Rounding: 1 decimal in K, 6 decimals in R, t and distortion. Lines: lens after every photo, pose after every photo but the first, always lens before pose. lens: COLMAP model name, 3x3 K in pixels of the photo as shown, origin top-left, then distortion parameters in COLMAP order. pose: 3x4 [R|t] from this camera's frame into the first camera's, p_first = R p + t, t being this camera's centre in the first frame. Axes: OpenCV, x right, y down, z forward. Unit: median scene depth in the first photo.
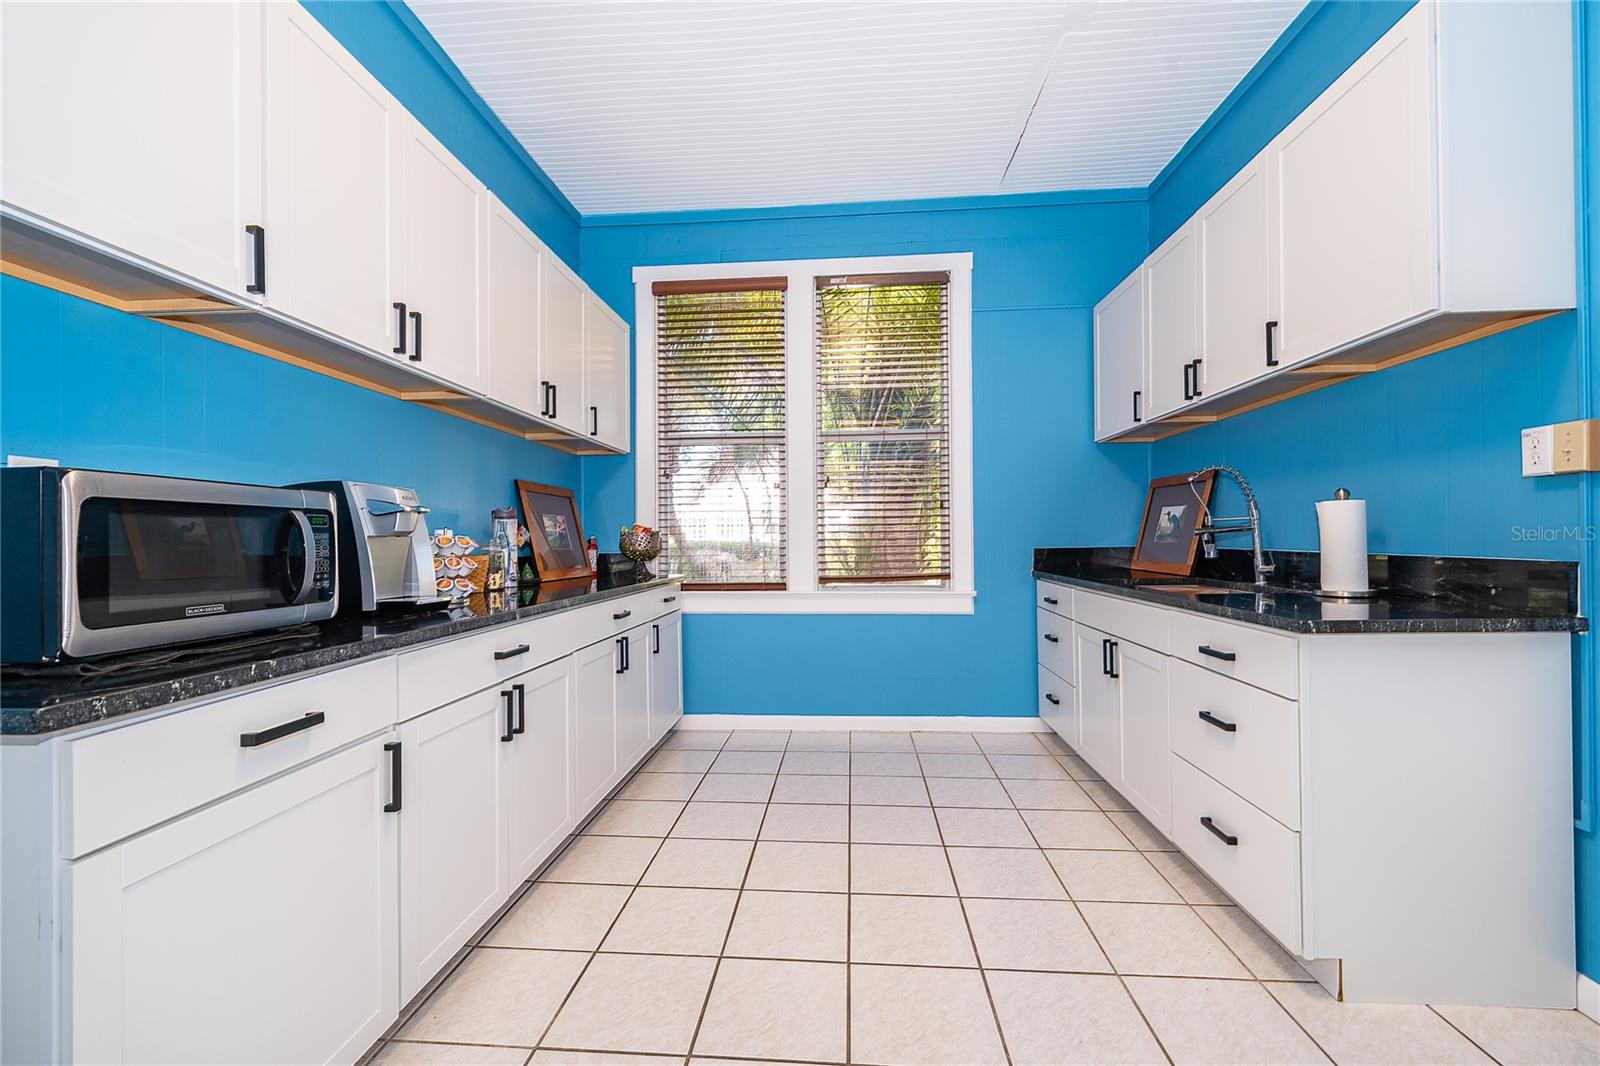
lens RADIAL K [[652.6, 0, 803.4], [0, 652.6, 538.2], [0, 0, 1]] dist [0.001811, -0.000727]
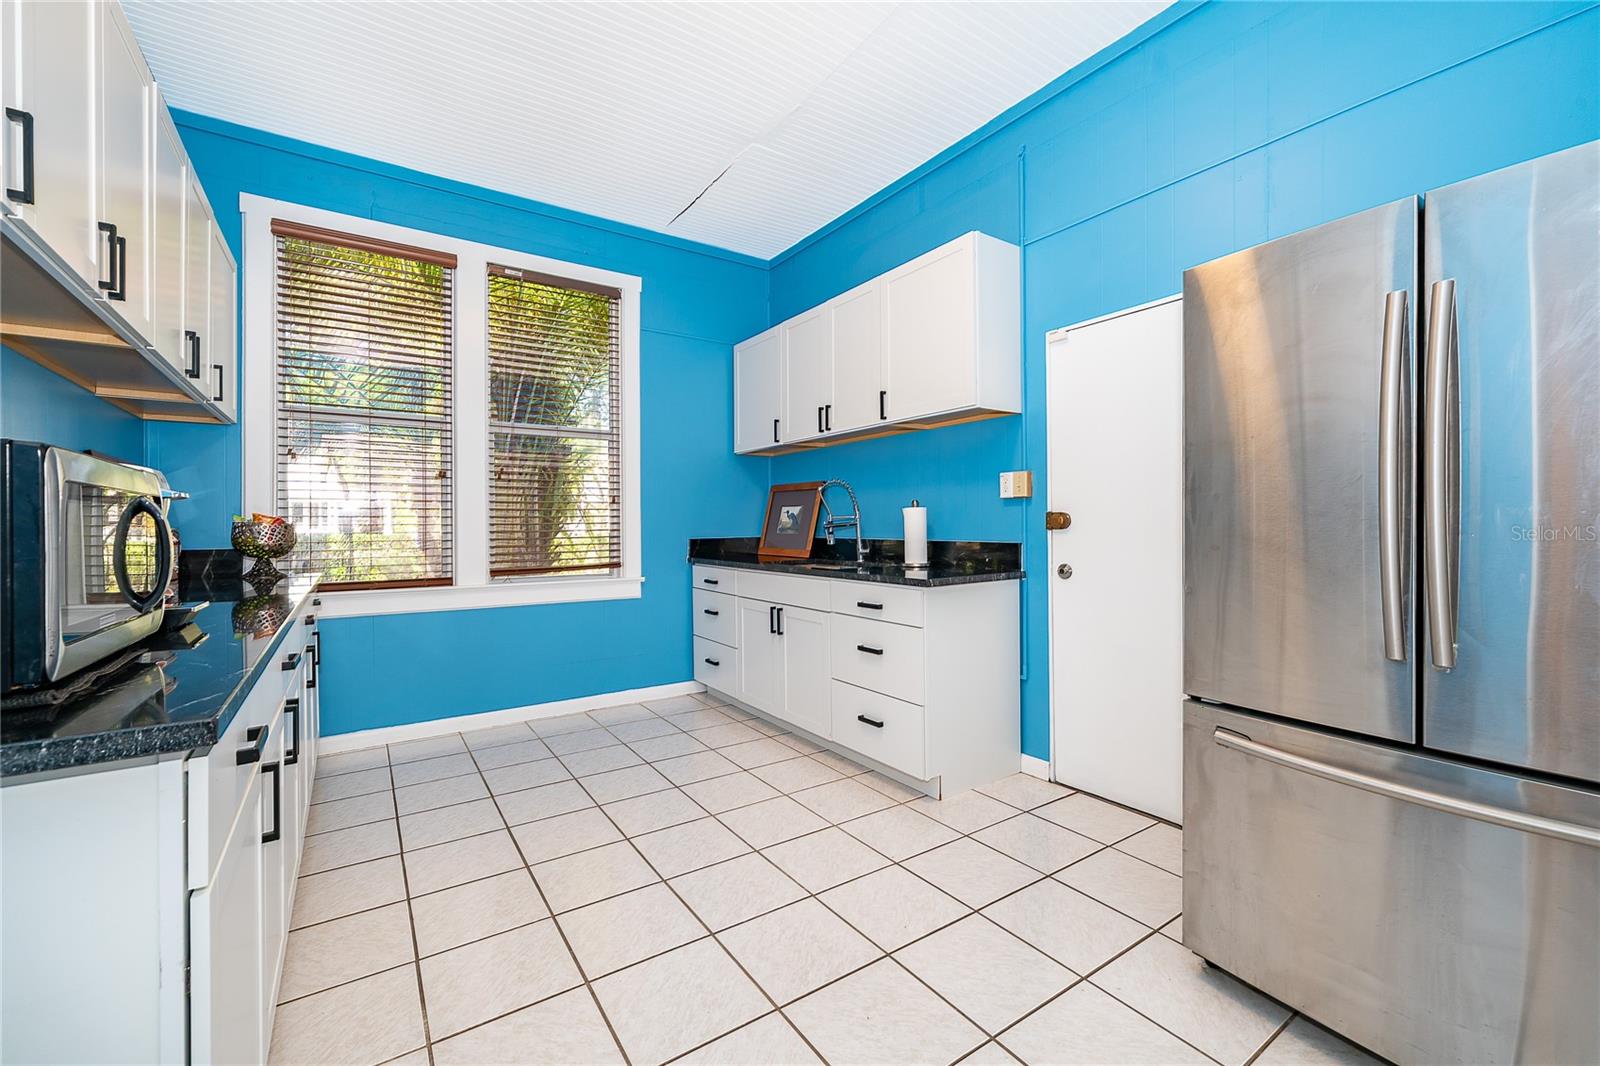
lens RADIAL K [[652.6, 0, 786.0], [0, 652.6, 529.1], [0, 0, 1]] dist [0.001811, -0.000727]
pose [[0.790791, 0.001691, 0.612084, -0.274400], [-0.000700, 0.999998, -0.001858, -0.000560], [-0.612086, 0.001041, 0.790790, -0.054927]]
